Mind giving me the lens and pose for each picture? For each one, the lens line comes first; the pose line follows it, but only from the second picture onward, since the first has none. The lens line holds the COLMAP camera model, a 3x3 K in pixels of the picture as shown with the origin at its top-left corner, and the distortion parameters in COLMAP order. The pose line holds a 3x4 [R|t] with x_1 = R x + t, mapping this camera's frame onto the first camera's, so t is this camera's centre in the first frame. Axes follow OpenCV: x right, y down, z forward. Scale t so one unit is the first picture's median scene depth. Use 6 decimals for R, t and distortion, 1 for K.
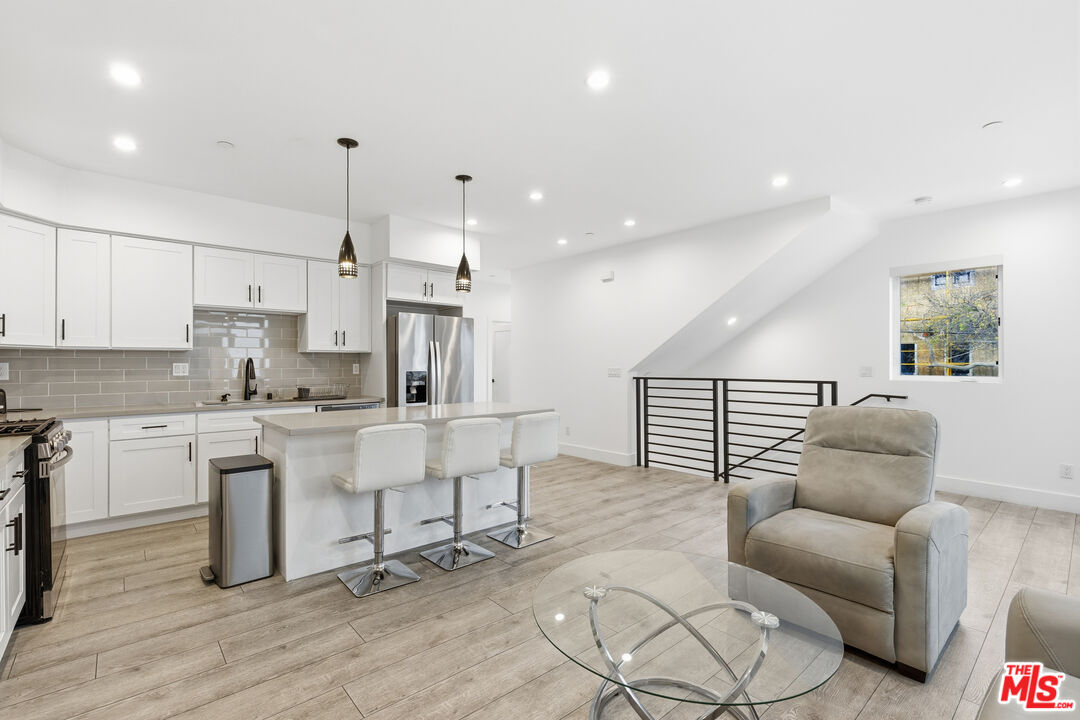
lens RADIAL K [[484.9, 0, 537.2], [0, 484.9, 364.7], [0, 0, 1]] dist [-0.001857, -0.000161]
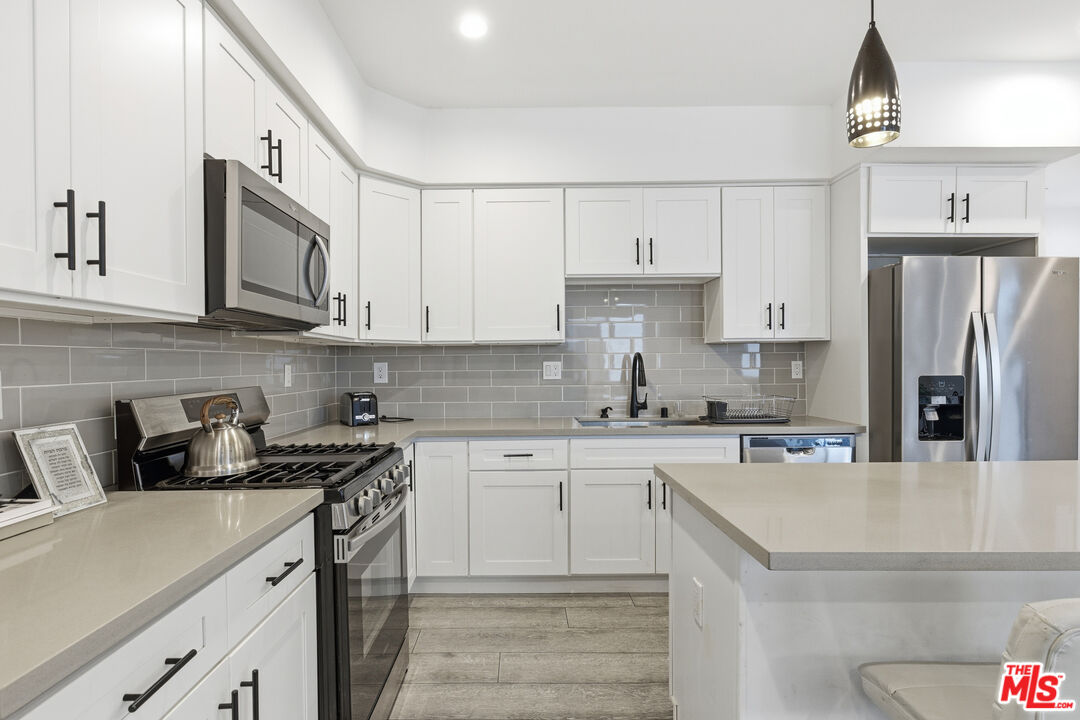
lens RADIAL K [[484.9, 0, 537.2], [0, 484.9, 364.7], [0, 0, 1]] dist [-0.001857, -0.000161]
pose [[0.761120, -0.001241, -0.648610, -0.283976], [0.005519, 0.999974, 0.004564, -0.002006], [0.648588, -0.007053, 0.761107, 0.434018]]
